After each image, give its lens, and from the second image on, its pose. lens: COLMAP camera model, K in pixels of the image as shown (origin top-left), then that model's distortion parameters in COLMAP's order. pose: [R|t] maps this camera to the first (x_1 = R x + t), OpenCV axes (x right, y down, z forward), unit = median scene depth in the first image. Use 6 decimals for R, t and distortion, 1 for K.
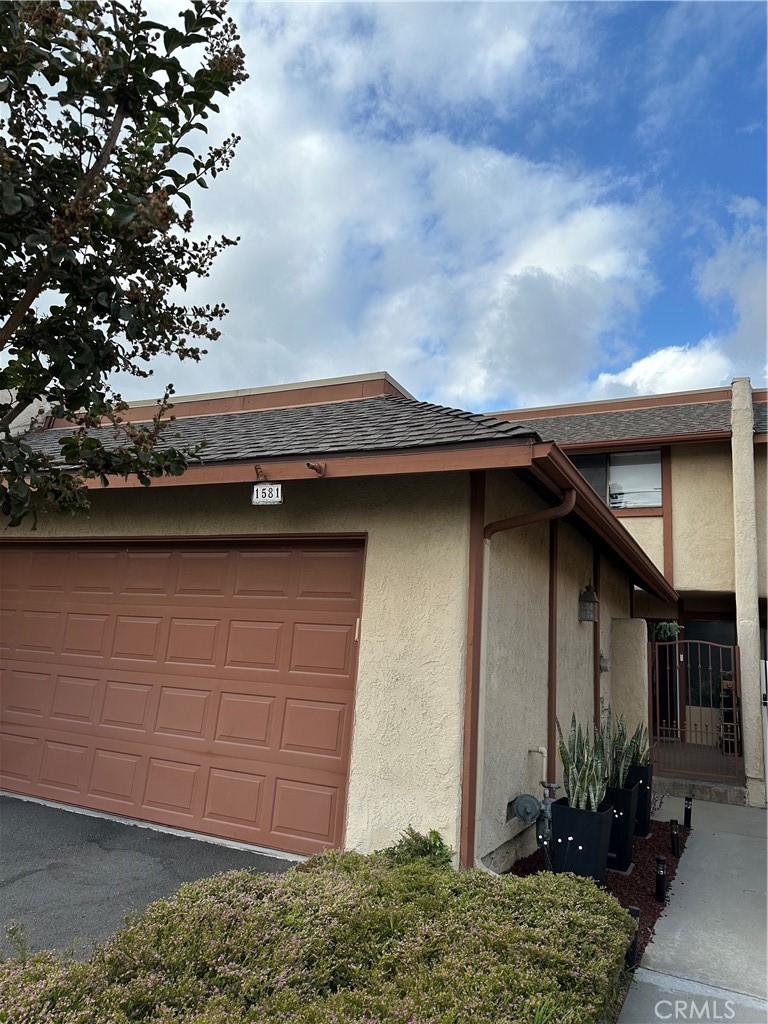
lens RADIAL K [[719.6, 0, 385.9], [0, 719.6, 502.0], [0, 0, 1]] dist [-0.015476, 0.002072]
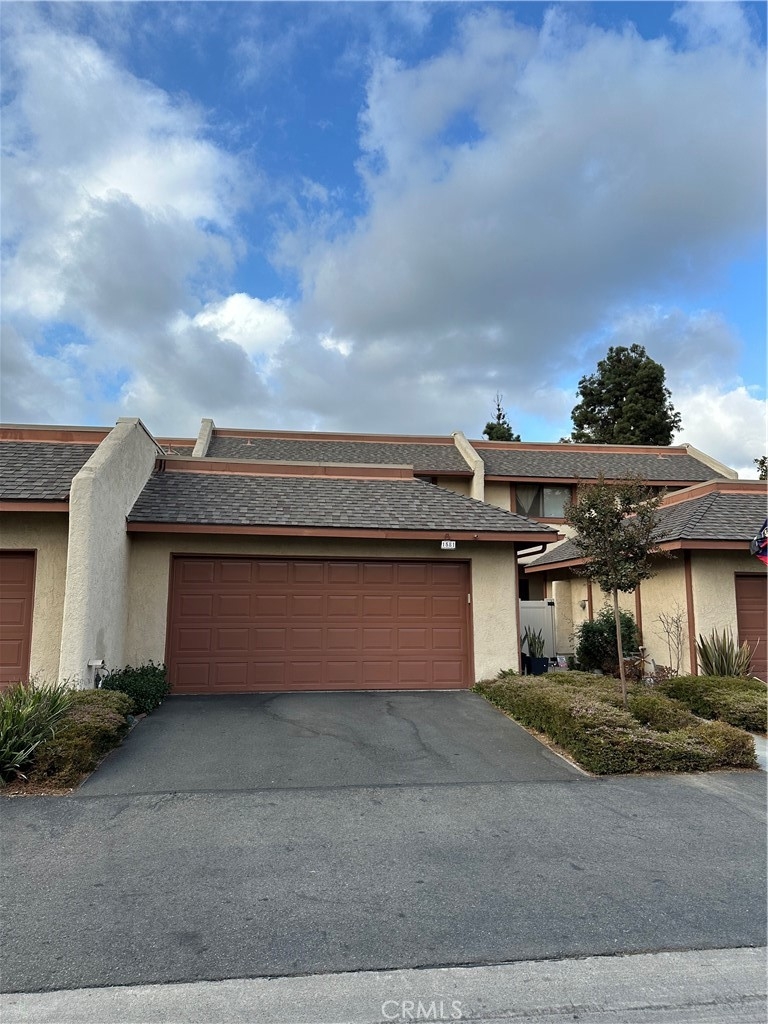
lens RADIAL K [[719.6, 0, 382.2], [0, 719.6, 516.5], [0, 0, 1]] dist [-0.015476, 0.002072]
pose [[0.807273, 0.010480, 0.590085, -1.540332], [-0.084516, 0.991590, 0.098012, -0.281140], [-0.584095, -0.128994, 0.801369, -0.678217]]
